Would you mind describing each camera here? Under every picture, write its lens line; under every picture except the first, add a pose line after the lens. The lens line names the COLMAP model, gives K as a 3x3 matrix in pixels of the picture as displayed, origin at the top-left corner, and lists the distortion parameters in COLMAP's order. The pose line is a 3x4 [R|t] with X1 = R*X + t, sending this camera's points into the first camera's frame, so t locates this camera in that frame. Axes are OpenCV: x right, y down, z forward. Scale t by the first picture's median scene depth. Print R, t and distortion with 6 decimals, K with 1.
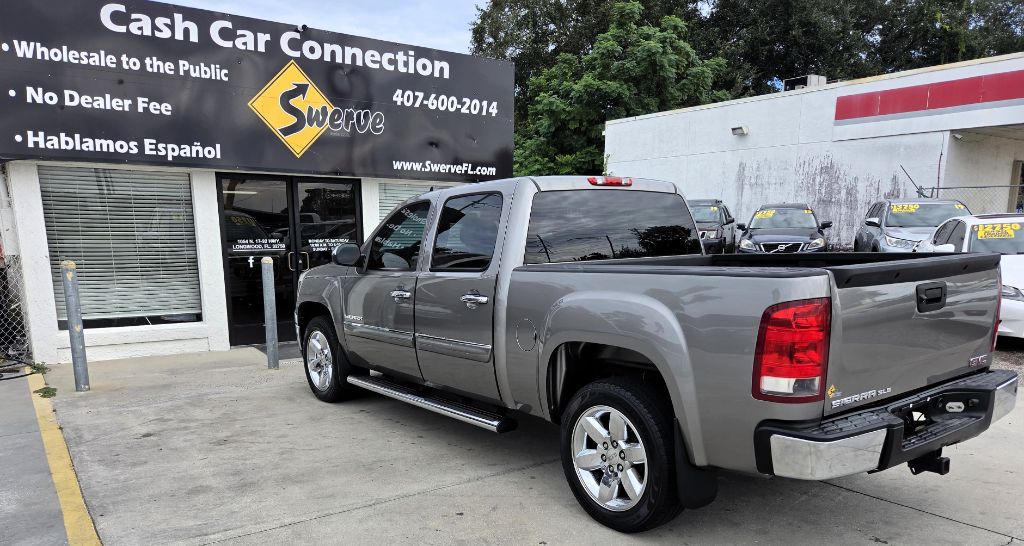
lens RADIAL K [[729.9, 0, 514.0], [0, 729.9, 362.3], [0, 0, 1]] dist [0.064804, -0.055397]
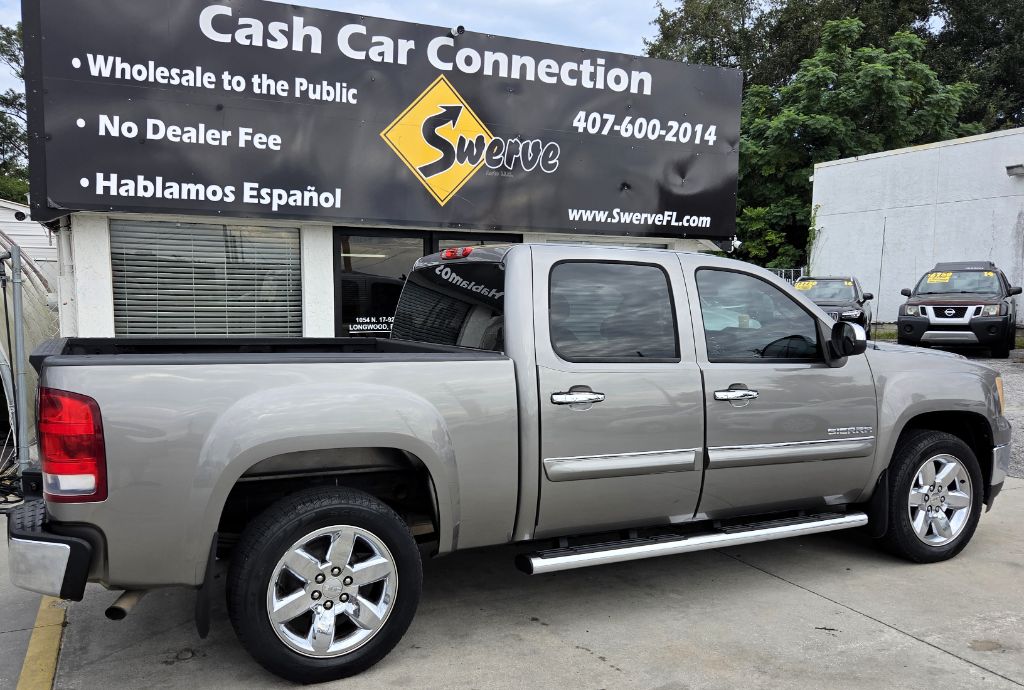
lens RADIAL K [[839.0, 0, 487.7], [0, 839.0, 364.0], [0, 0, 1]] dist [0.069774, -0.060873]
pose [[0.978593, 0.024159, -0.204381, -0.078761], [-0.044352, 0.994507, -0.094806, -0.048627], [0.200968, 0.101841, 0.974290, 0.227375]]
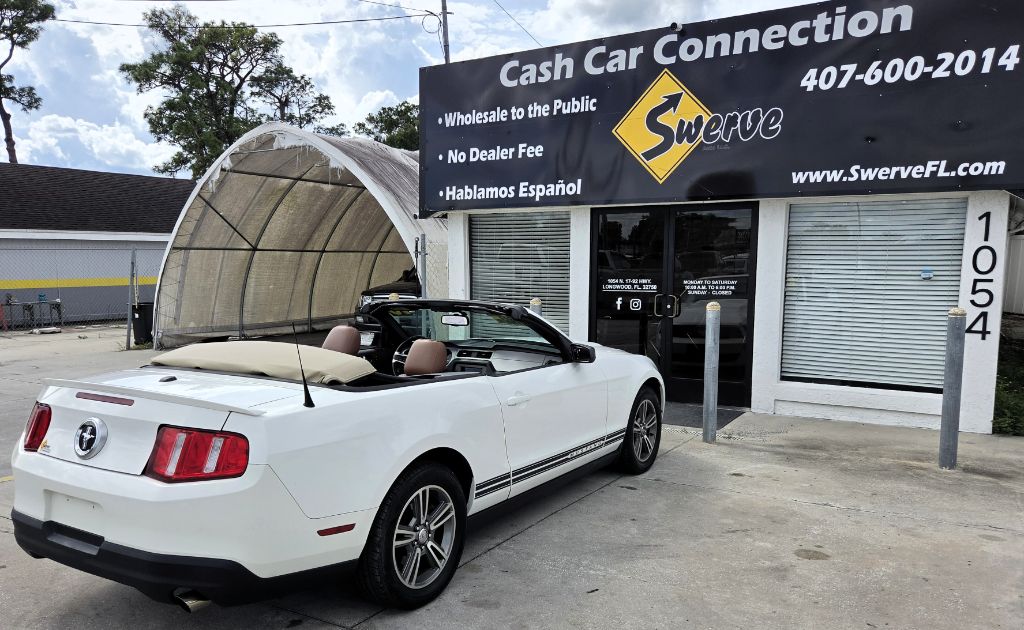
lens RADIAL K [[774.9, 0, 492.6], [0, 774.9, 362.7], [0, 0, 1]] dist [0.067051, -0.059651]
pose [[0.370476, 0.124079, -0.920517, 0.489148], [-0.169903, 0.983369, 0.064172, -0.103734], [0.913171, 0.132624, 0.385396, 0.521125]]
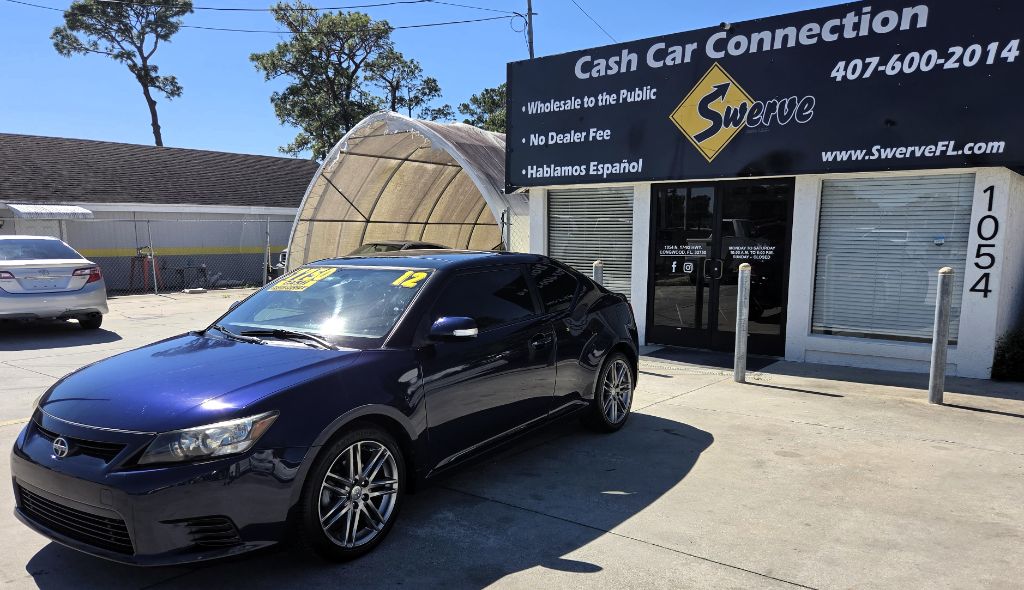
lens RADIAL K [[733.0, 0, 519.6], [0, 733.0, 356.9], [0, 0, 1]] dist [0.066817, -0.059804]
pose [[0.283356, 0.161470, -0.945324, 0.613135], [-0.176973, 0.977599, 0.113936, -0.095085], [0.942544, 0.135012, 0.305584, 0.510507]]
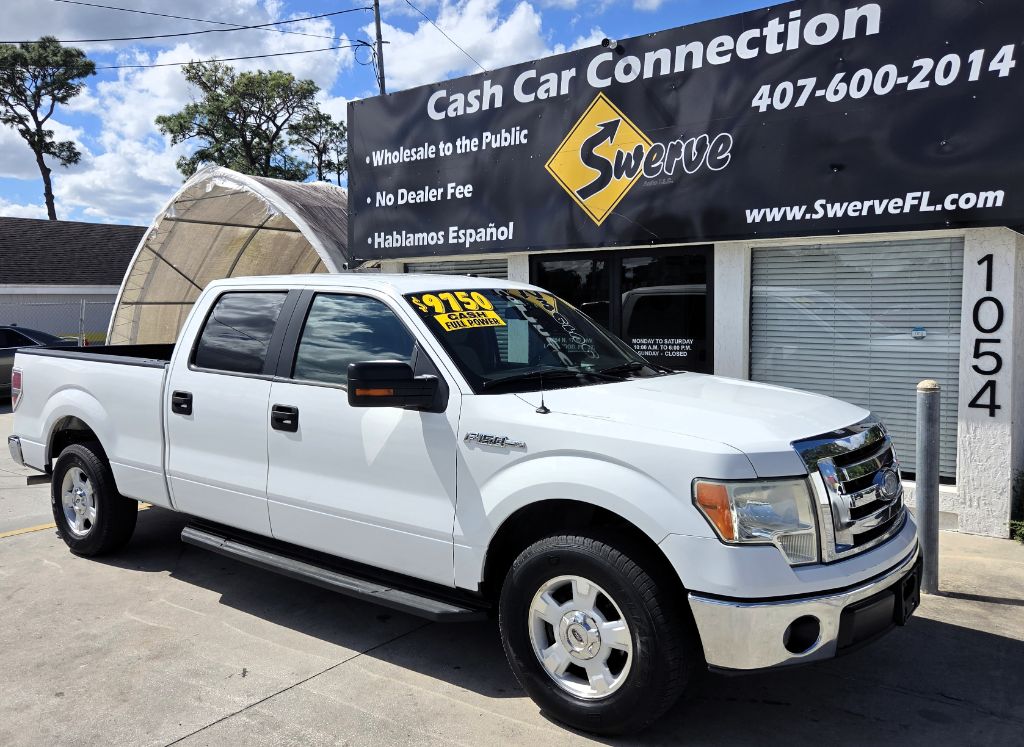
lens RADIAL K [[819.5, 0, 471.9], [0, 819.5, 363.4], [0, 0, 1]] dist [0.062189, -0.054225]
pose [[0.282756, 0.065706, -0.956939, 0.446998], [-0.164690, 0.986161, 0.019050, -0.145064], [0.944948, 0.152212, 0.289664, 0.690770]]
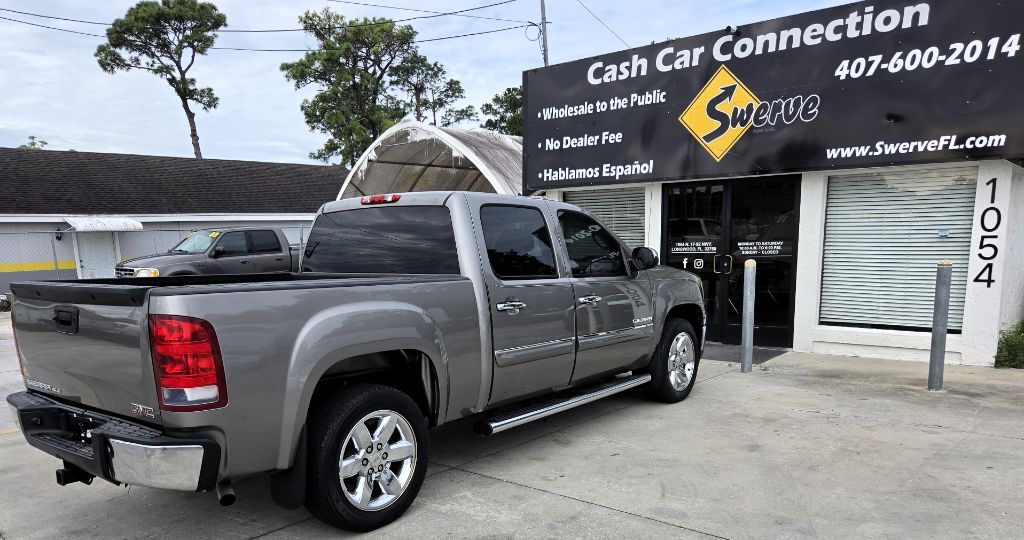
lens RADIAL K [[717.8, 0, 501.5], [0, 717.8, 369.4], [0, 0, 1]] dist [0.063769, -0.056196]
pose [[0.227613, 0.180886, -0.956803, 0.656215], [-0.154683, 0.976835, 0.147875, -0.102640], [0.961387, 0.114343, 0.250320, 0.508859]]
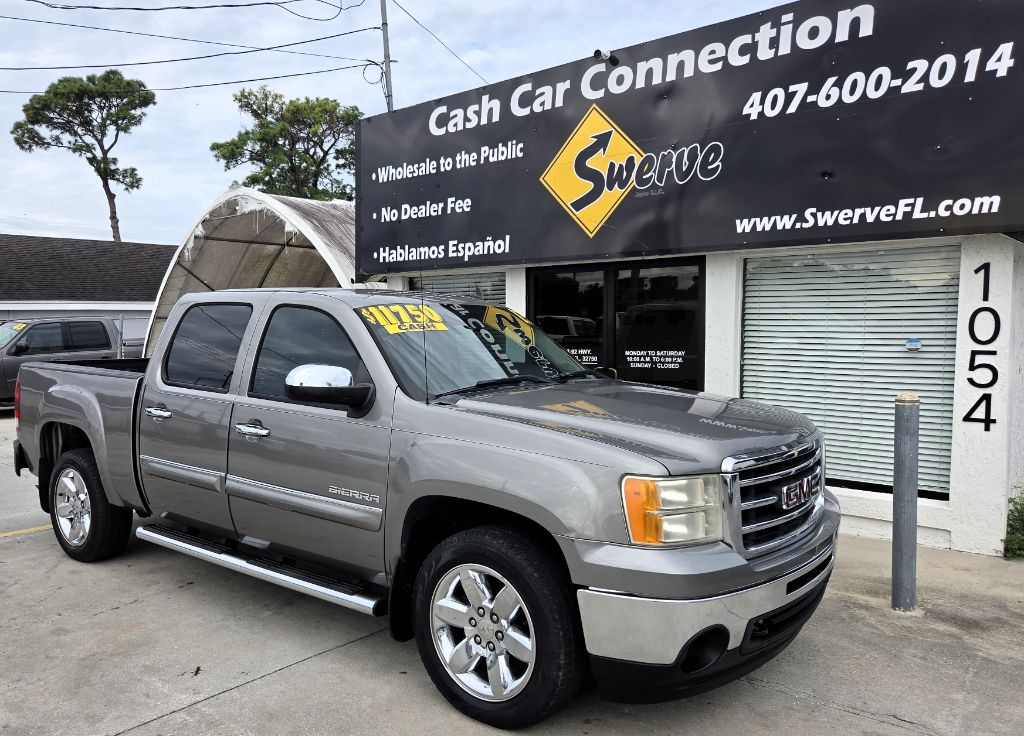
lens RADIAL K [[786.8, 0, 456.2], [0, 786.8, 390.8], [0, 0, 1]] dist [0.060119, -0.052361]
pose [[0.213742, 0.082820, -0.973373, 0.442550], [-0.168432, 0.984602, 0.046789, -0.149070], [0.962260, 0.153947, 0.224401, 0.742207]]
